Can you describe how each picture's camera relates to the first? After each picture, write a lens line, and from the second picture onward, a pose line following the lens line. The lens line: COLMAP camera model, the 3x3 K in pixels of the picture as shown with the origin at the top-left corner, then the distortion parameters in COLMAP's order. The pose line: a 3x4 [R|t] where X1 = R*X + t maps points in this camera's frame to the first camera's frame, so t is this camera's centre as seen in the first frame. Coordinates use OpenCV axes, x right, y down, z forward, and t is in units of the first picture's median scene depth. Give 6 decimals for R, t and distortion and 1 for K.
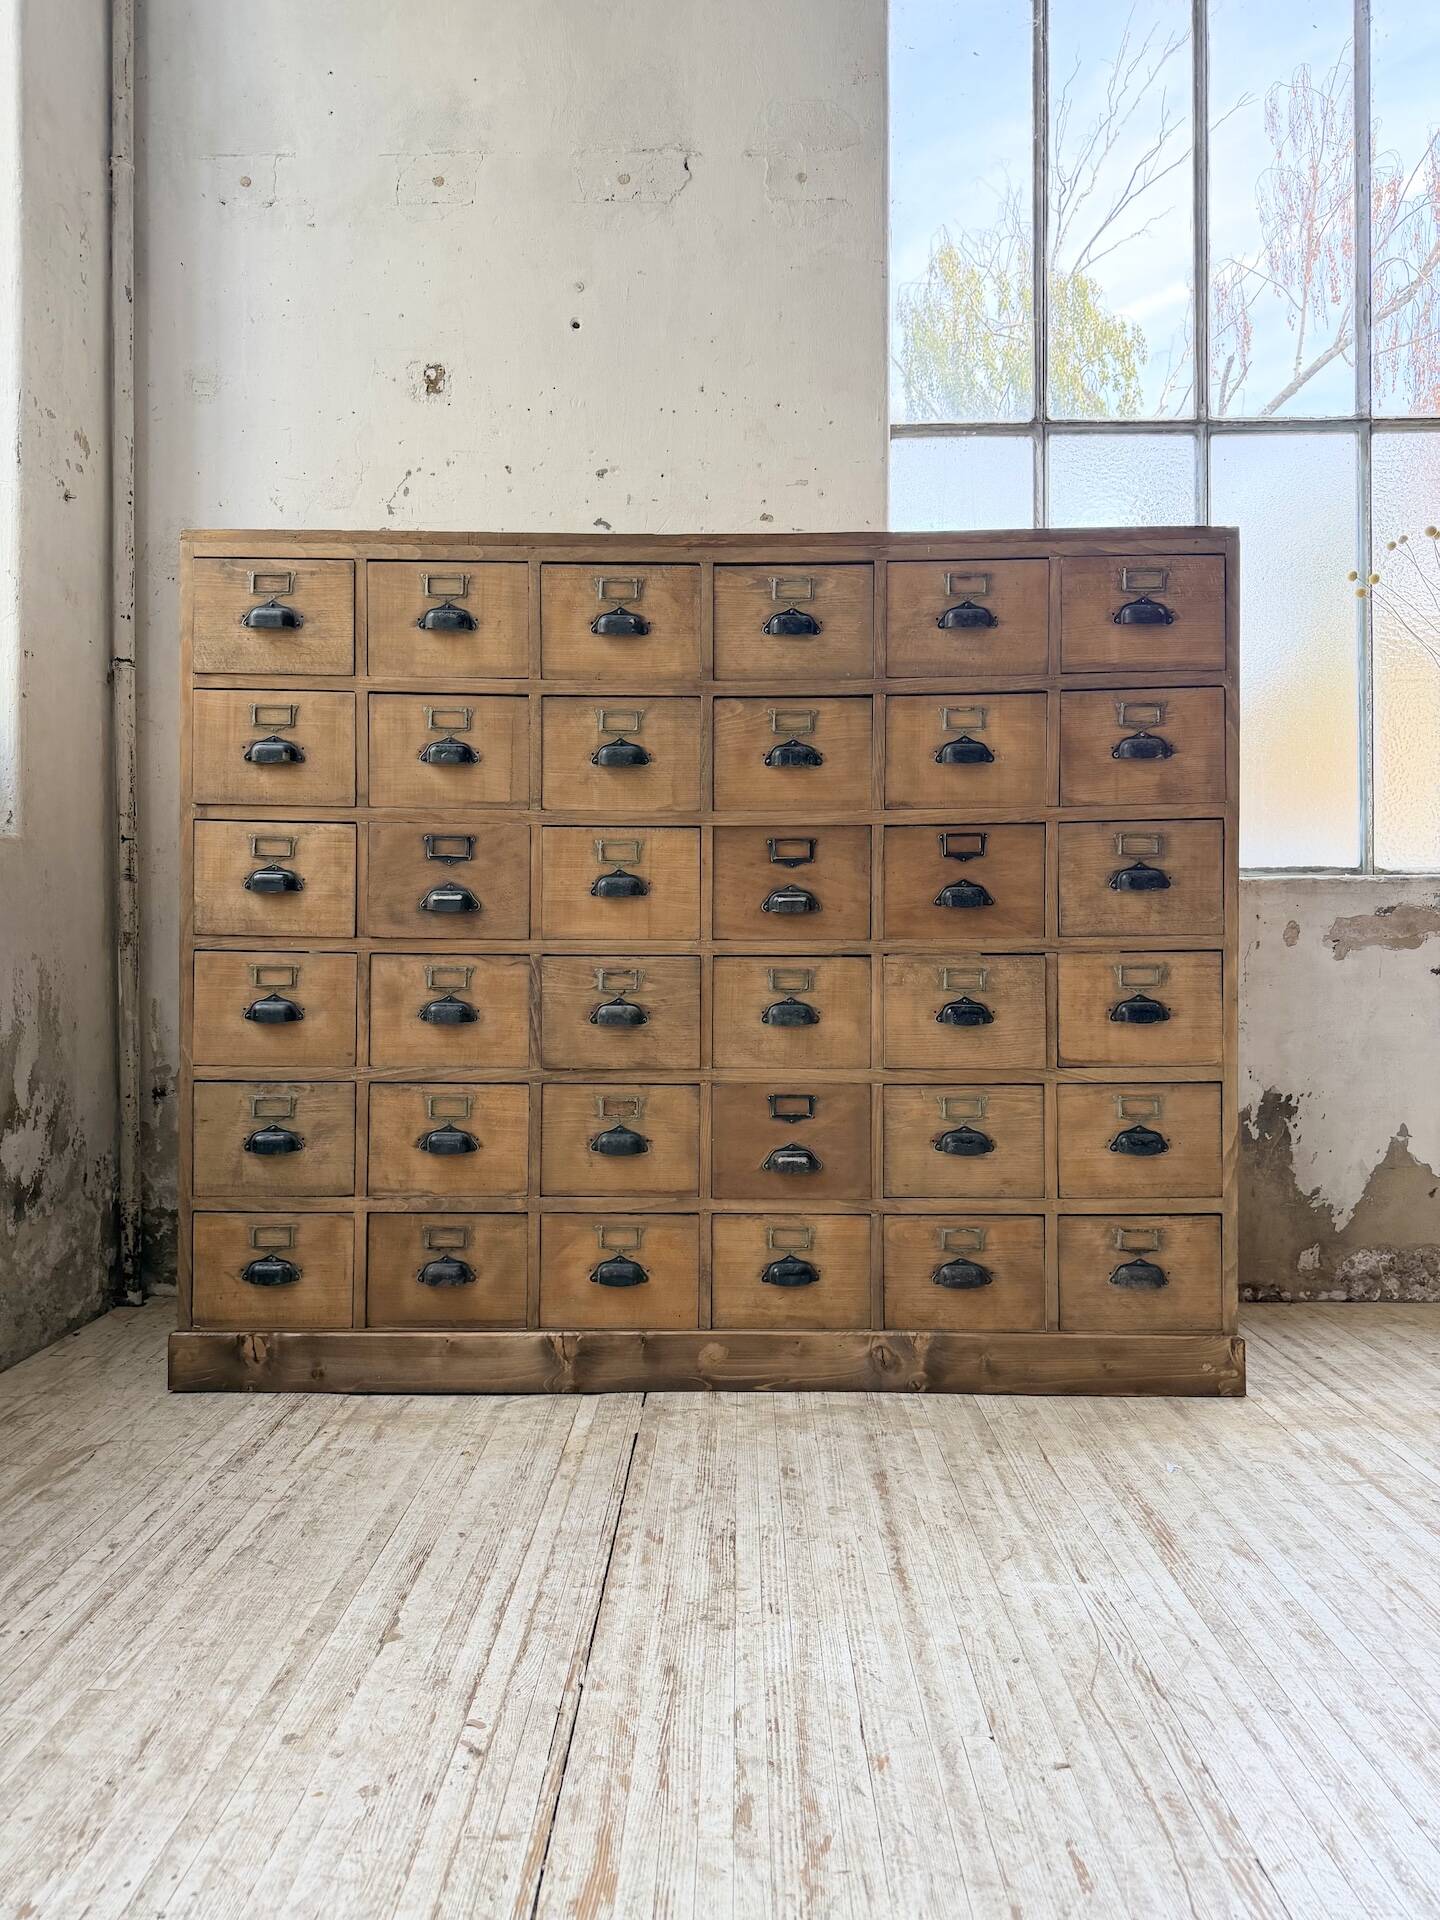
lens RADIAL K [[1358.3, 0, 718.1], [0, 1358.3, 958.7], [0, 0, 1]] dist [0.020925, -0.027710]
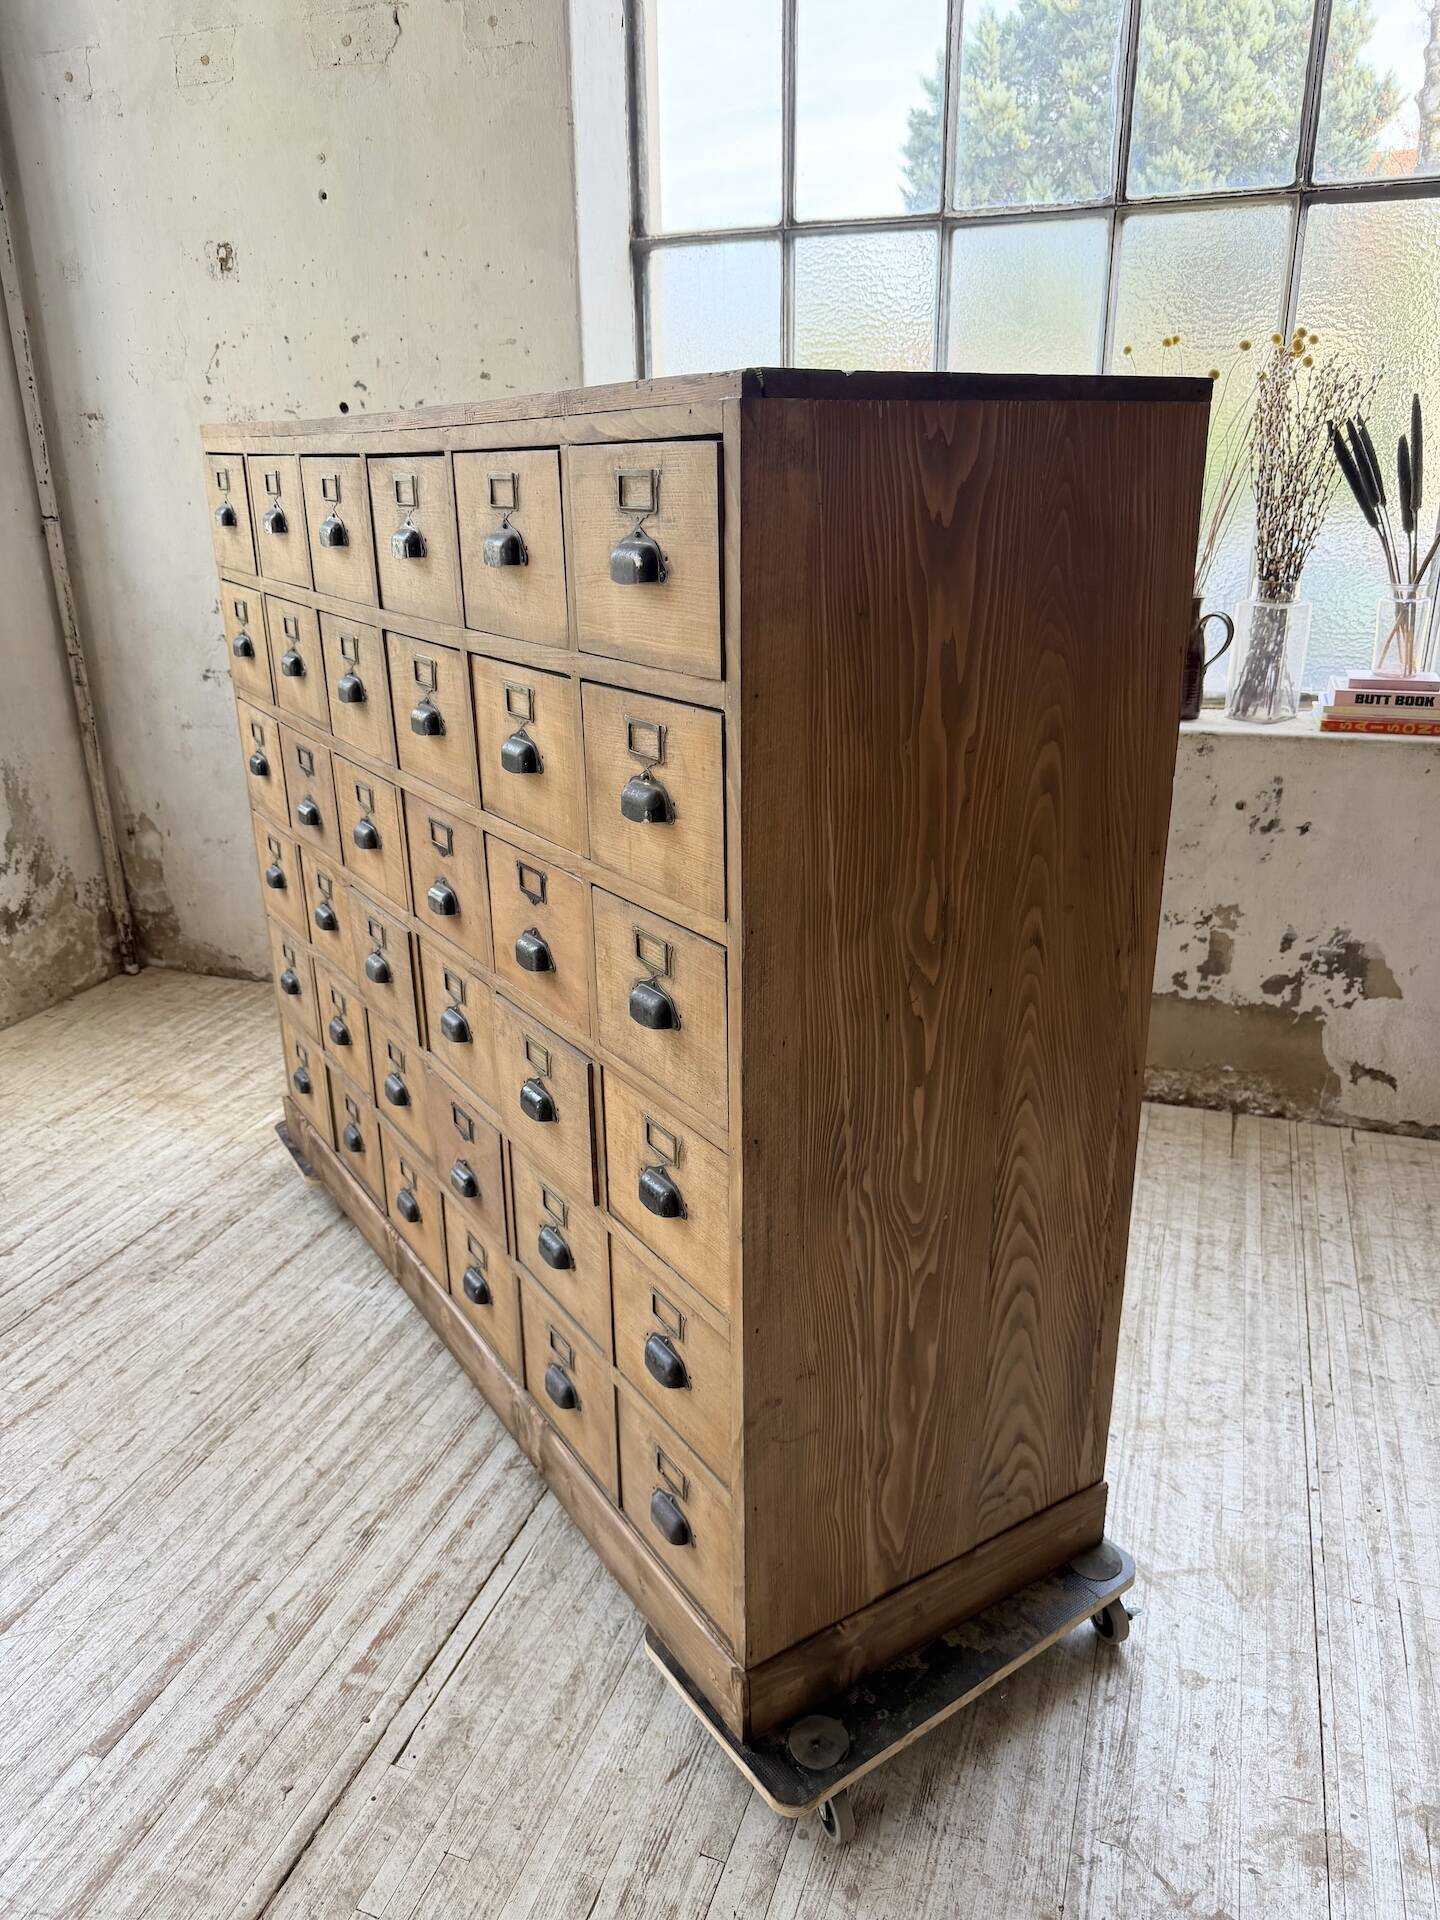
lens RADIAL K [[1358.3, 0, 699.4], [0, 1358.3, 964.8], [0, 0, 1]] dist [0.020925, -0.027710]
pose [[0.943860, 0.103938, -0.313570, 0.777724], [0.013347, 0.936440, 0.350573, -0.334613], [0.330077, -0.335077, 0.882481, -0.132031]]
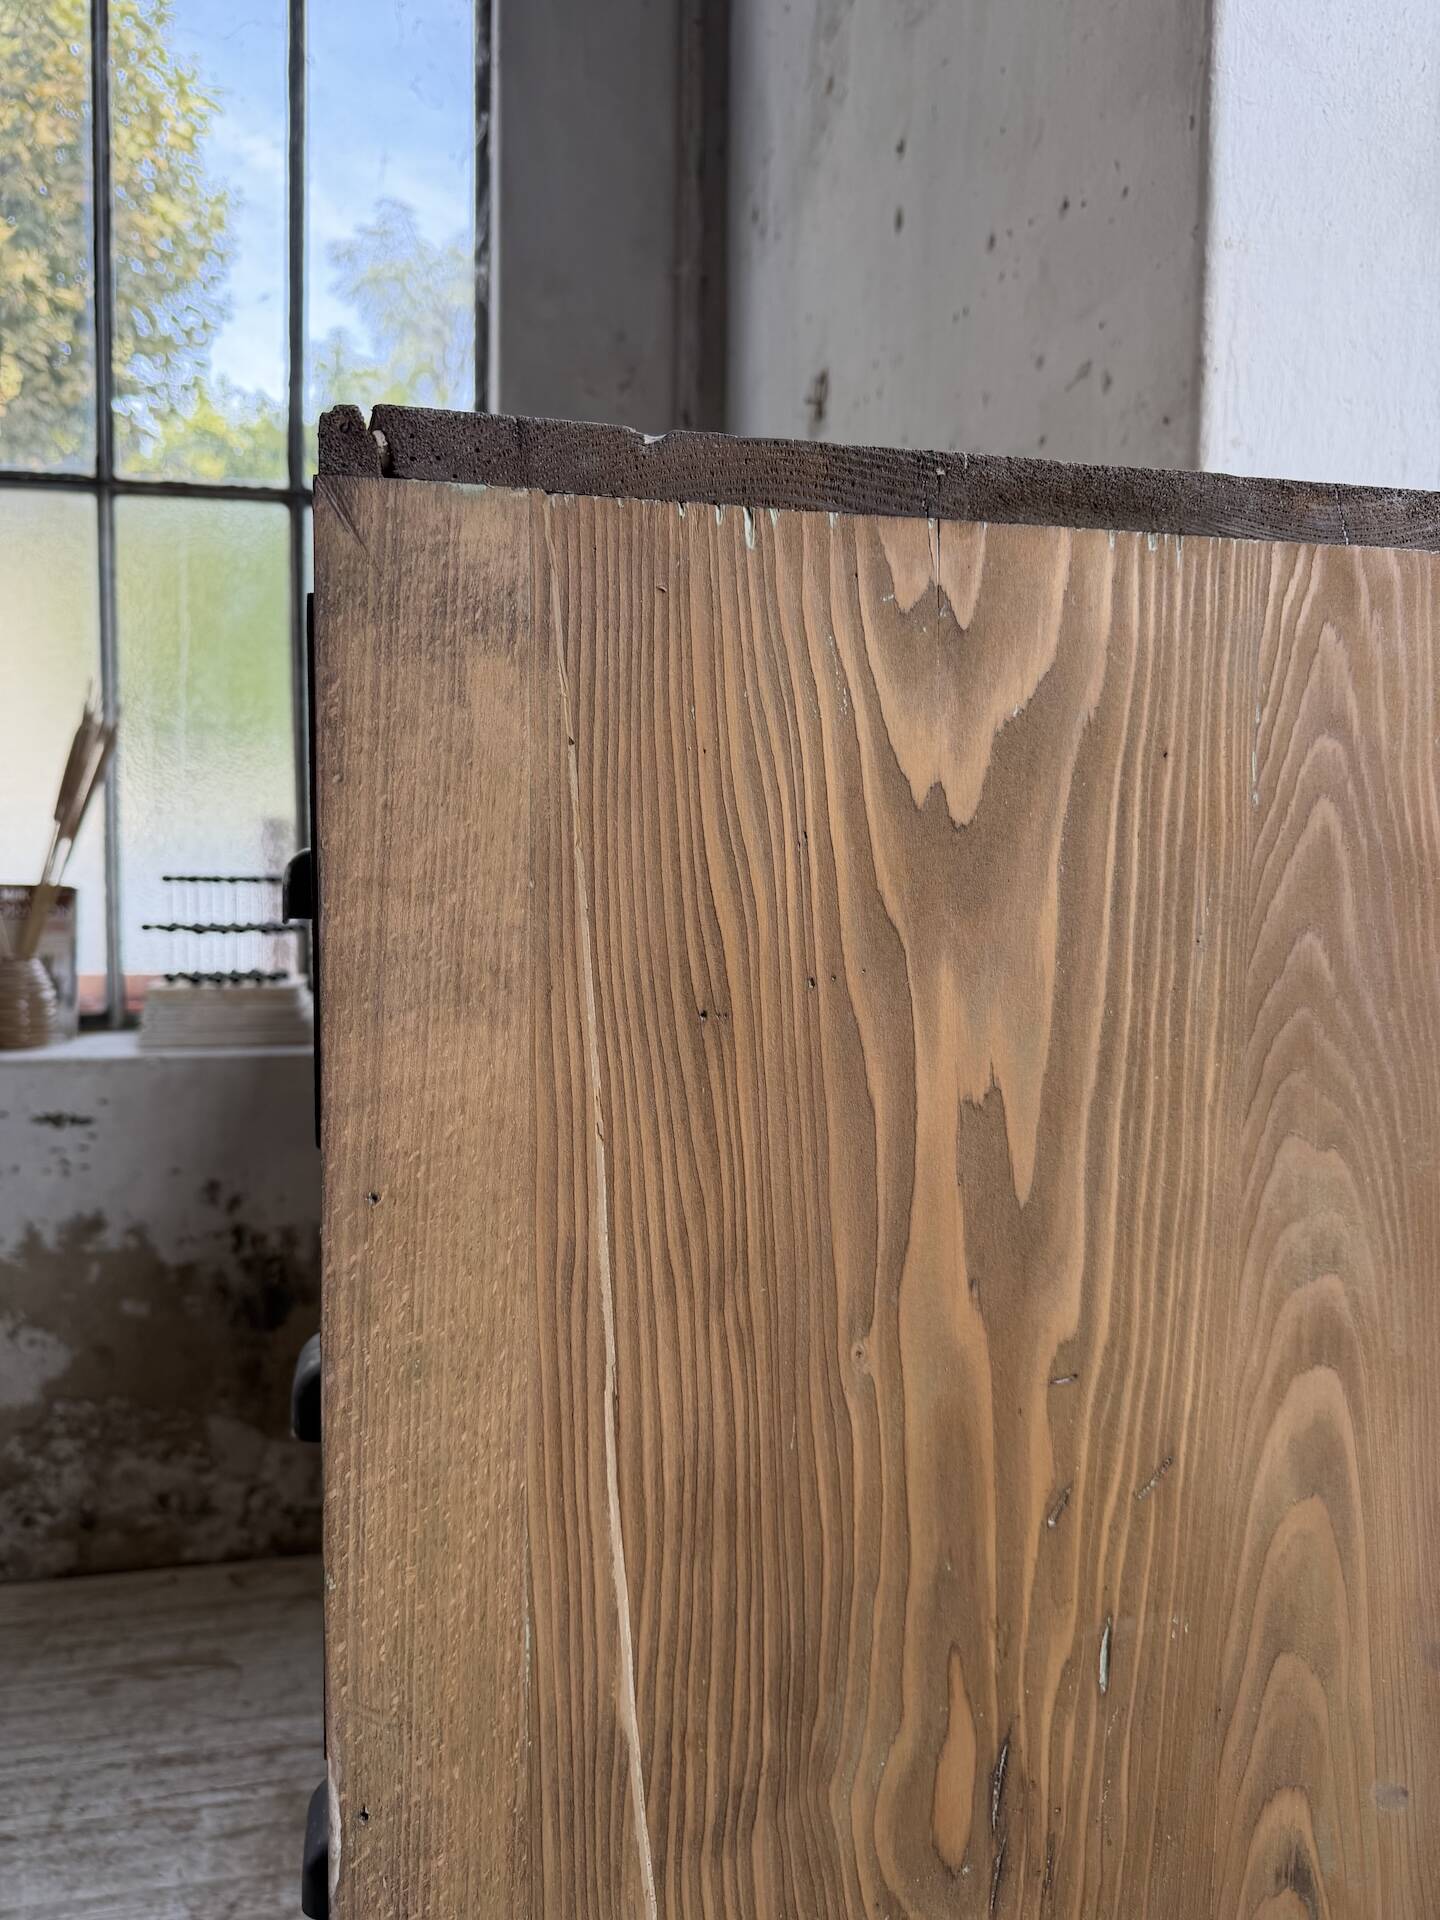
lens RADIAL K [[1392.9, 0, 697.6], [0, 1392.9, 957.2], [0, 0, 1]] dist [-0.021281, -0.002432]
pose [[0.225084, 0.073211, -0.971585, 0.585060], [-0.007546, 0.997274, 0.073398, -0.257178], [0.974310, -0.009190, 0.225023, 1.006149]]
